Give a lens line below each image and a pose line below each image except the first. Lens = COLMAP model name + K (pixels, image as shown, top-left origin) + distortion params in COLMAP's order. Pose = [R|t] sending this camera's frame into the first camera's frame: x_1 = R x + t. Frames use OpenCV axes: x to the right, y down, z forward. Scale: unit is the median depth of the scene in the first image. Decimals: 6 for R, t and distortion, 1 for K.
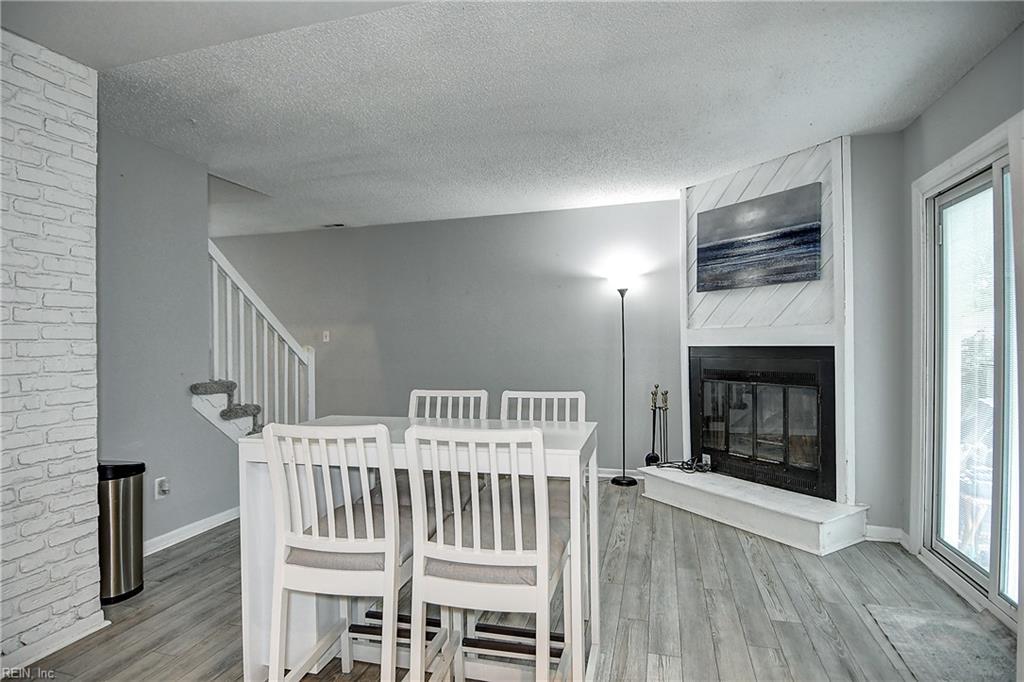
lens RADIAL K [[528.9, 0, 512.0], [0, 528.9, 341.0], [0, 0, 1]] dist [0.070952, -0.066432]
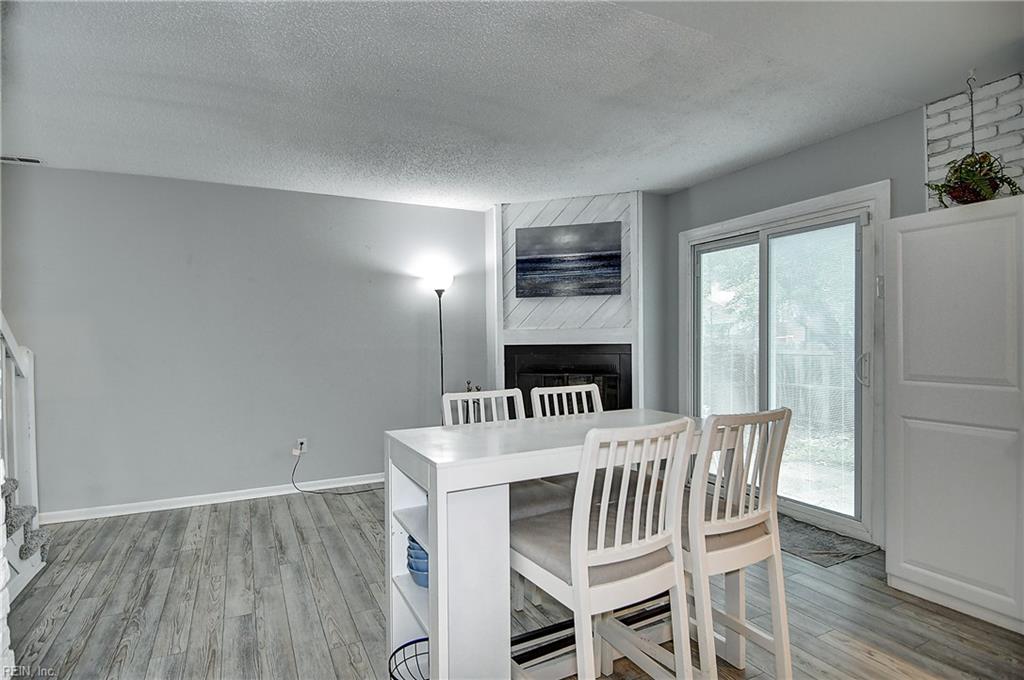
lens RADIAL K [[528.9, 0, 512.0], [0, 528.9, 340.0], [0, 0, 1]] dist [0.070952, -0.066432]
pose [[0.754765, 0.002259, 0.655992, -0.460131], [-0.002333, 0.999997, -0.000759, 0.001087], [-0.655992, -0.000958, 0.754768, 0.165380]]
